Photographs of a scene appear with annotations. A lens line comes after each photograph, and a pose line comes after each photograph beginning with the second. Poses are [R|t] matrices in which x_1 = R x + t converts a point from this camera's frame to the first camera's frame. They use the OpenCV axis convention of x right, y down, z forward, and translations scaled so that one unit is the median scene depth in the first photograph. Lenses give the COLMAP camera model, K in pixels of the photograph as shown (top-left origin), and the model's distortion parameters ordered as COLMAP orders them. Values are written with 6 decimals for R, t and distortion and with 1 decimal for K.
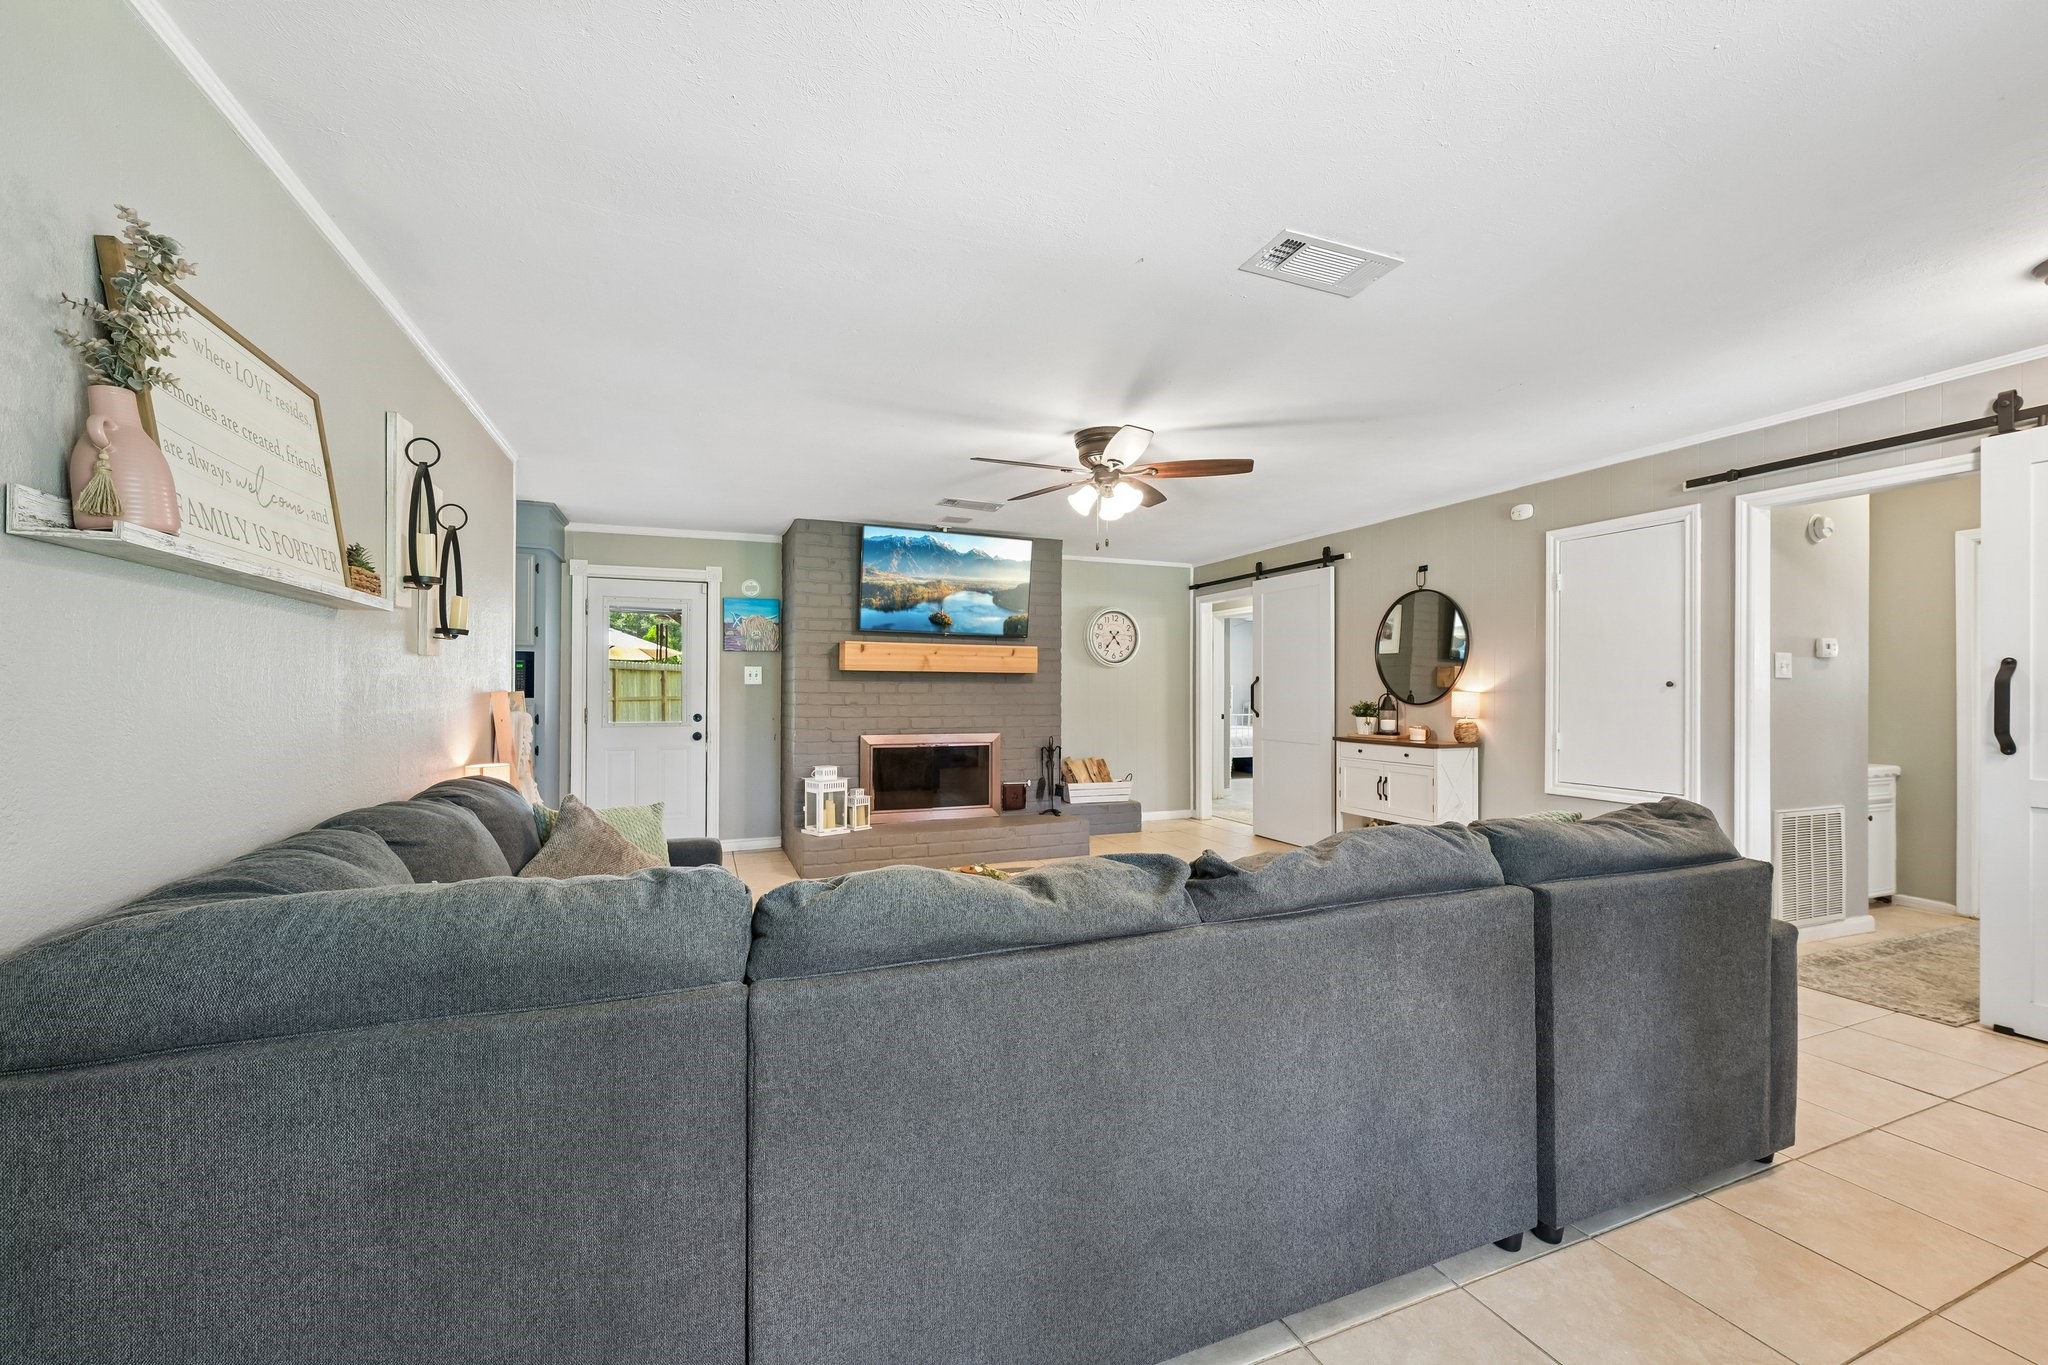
lens RADIAL K [[811.7, 0, 1027.7], [0, 811.7, 692.0], [0, 0, 1]] dist [-0.001557, -0.000105]
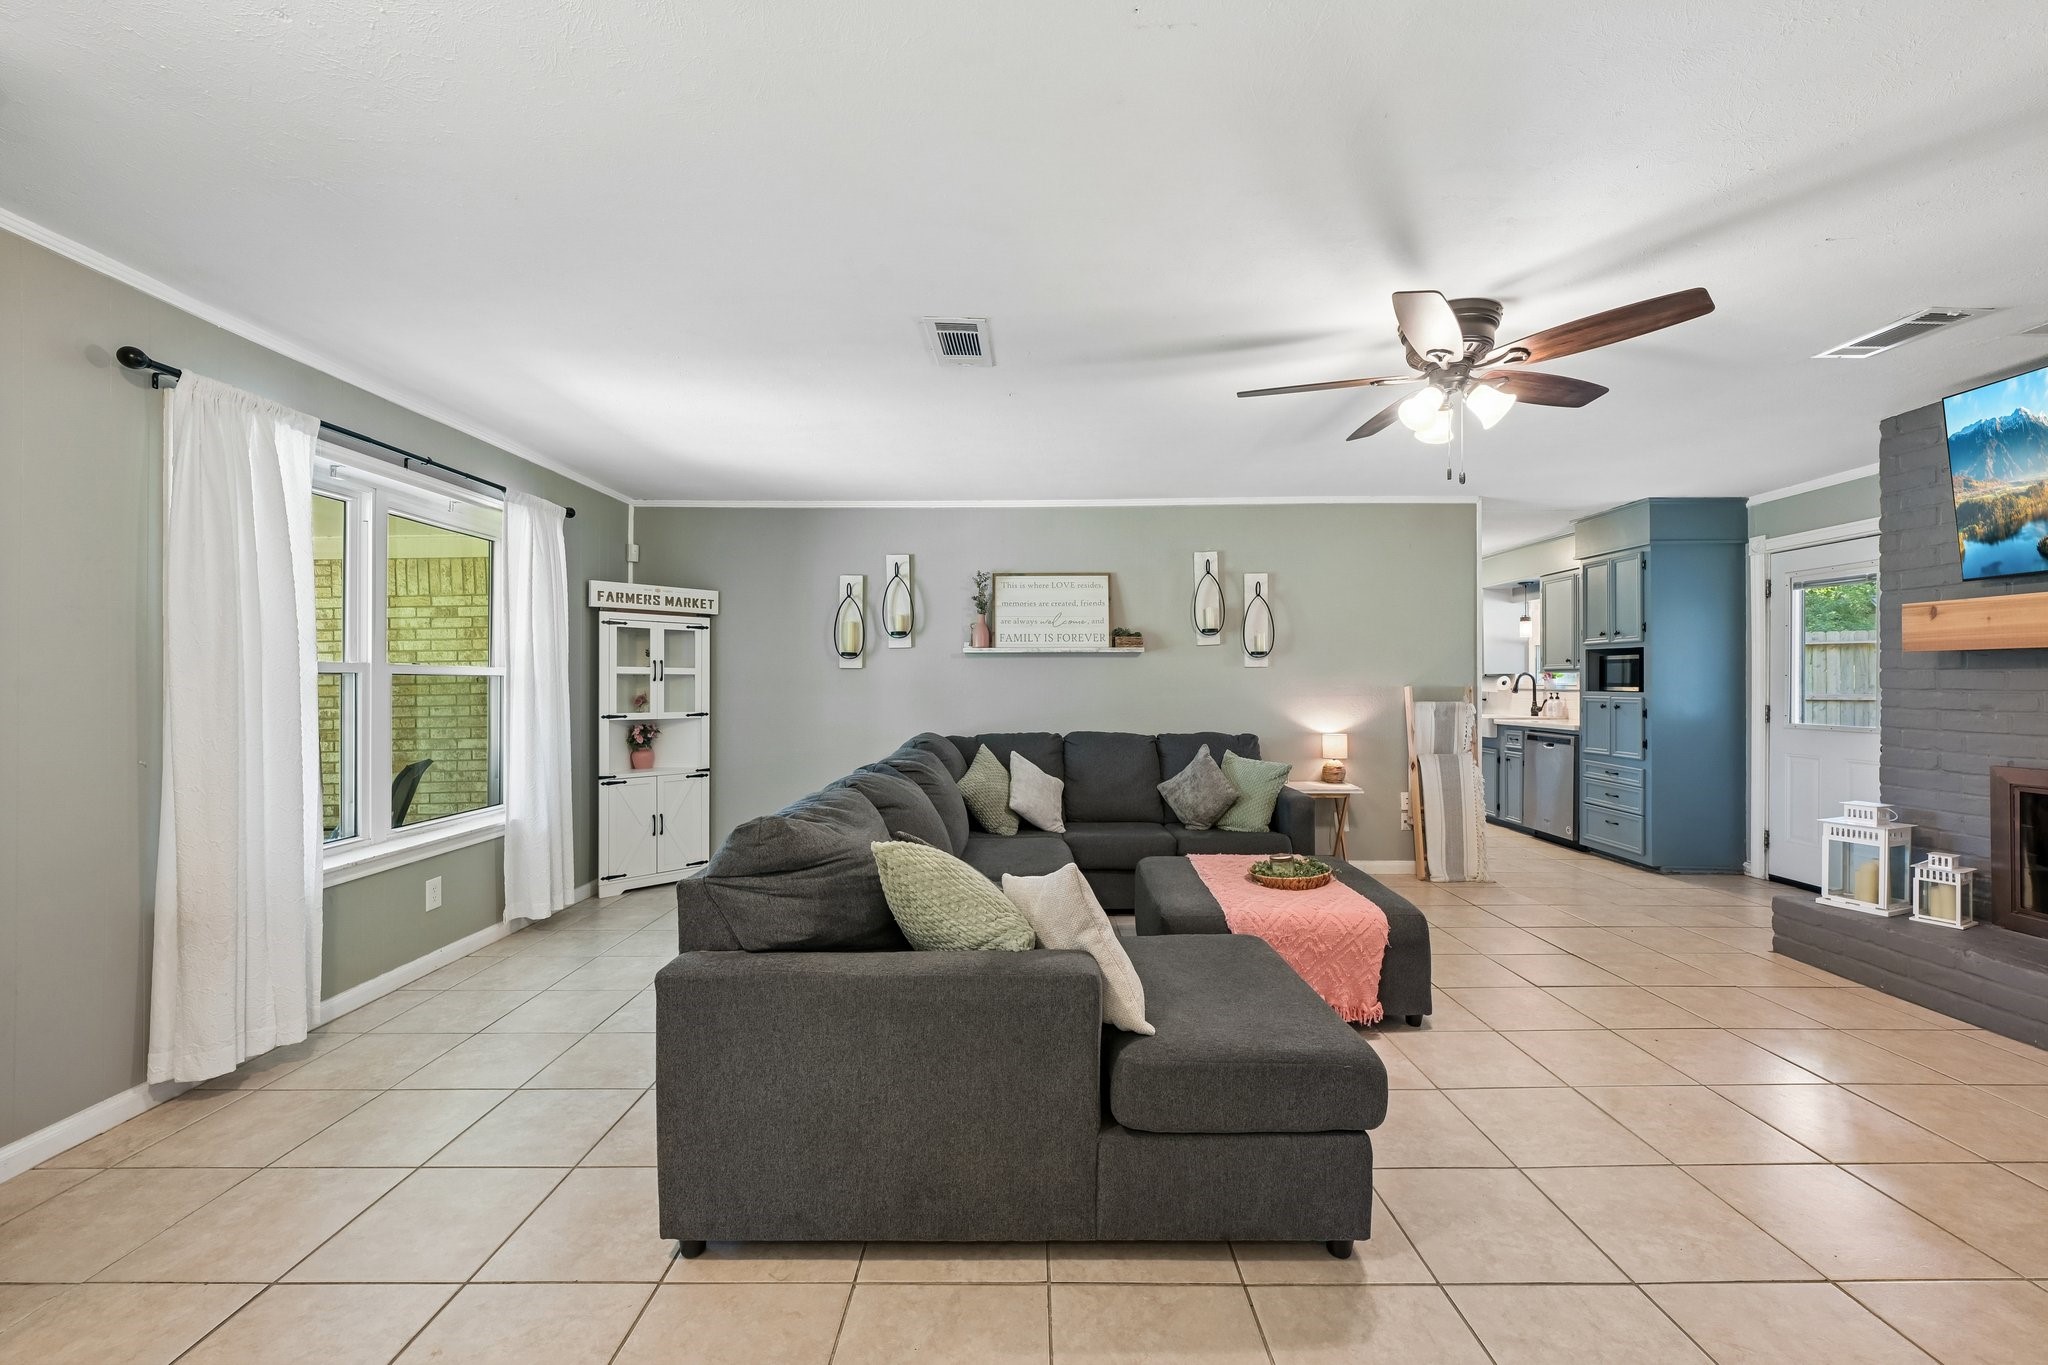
lens RADIAL K [[811.7, 0, 1026.0], [0, 811.7, 685.5], [0, 0, 1]] dist [-0.001557, -0.000105]
pose [[-0.380063, 0.001640, -0.924959, 0.548682], [-0.000494, 0.999998, 0.001976, -0.002472], [0.924960, 0.001208, -0.380062, 0.579955]]
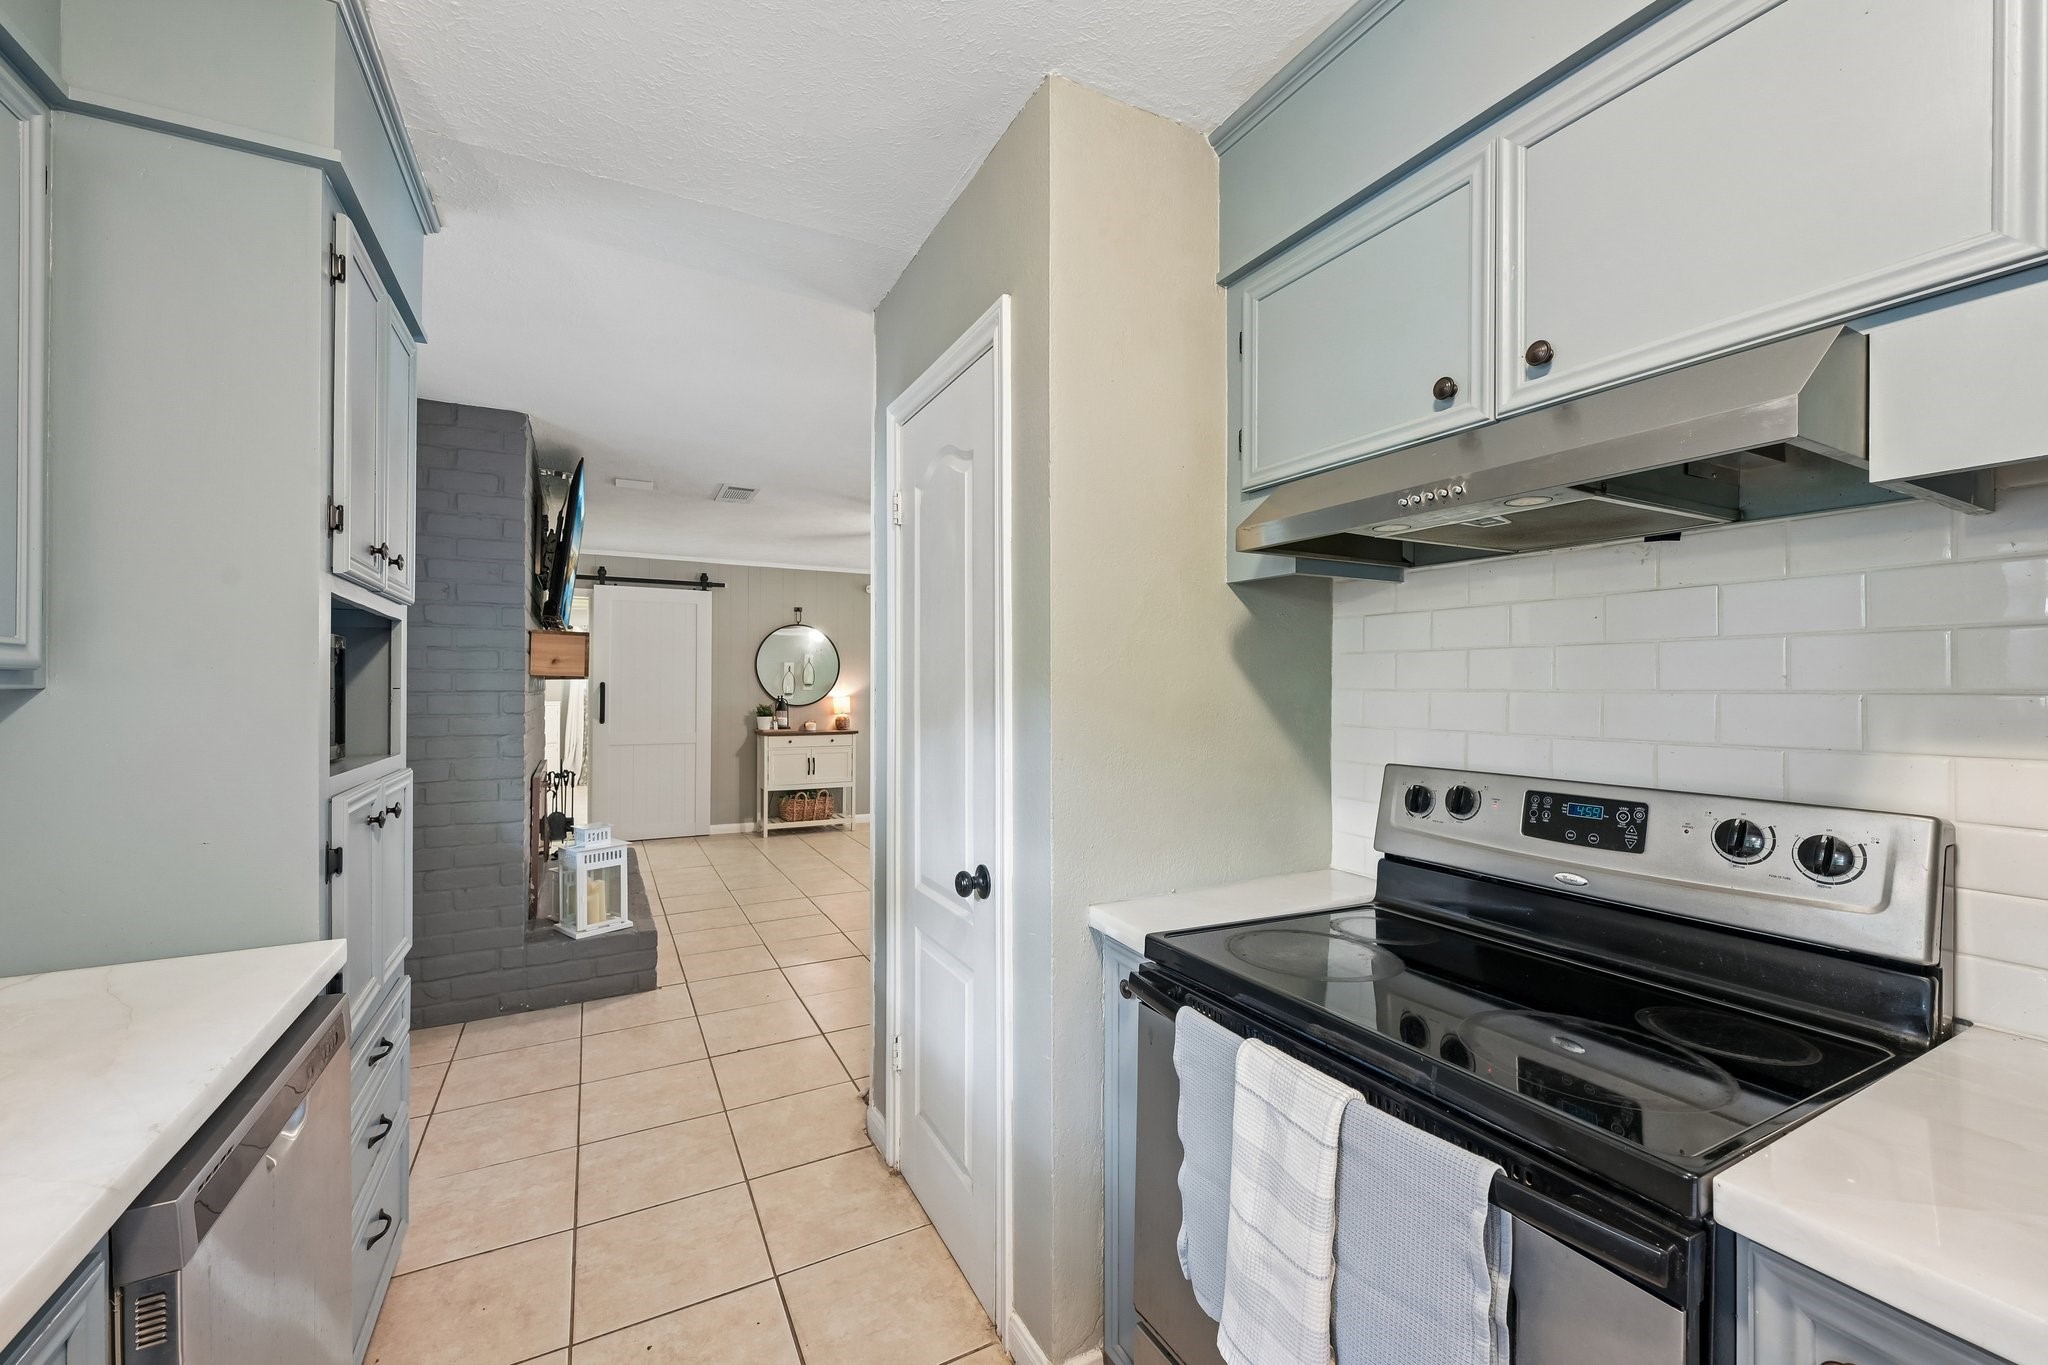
lens RADIAL K [[811.7, 0, 1027.9], [0, 811.7, 682.8], [0, 0, 1]] dist [-0.001557, -0.000105]
pose [[-0.105902, 0.001816, 0.994375, -0.849627], [-0.000276, 0.999998, -0.001855, -0.019515], [-0.994376, -0.000471, -0.105902, 0.666609]]
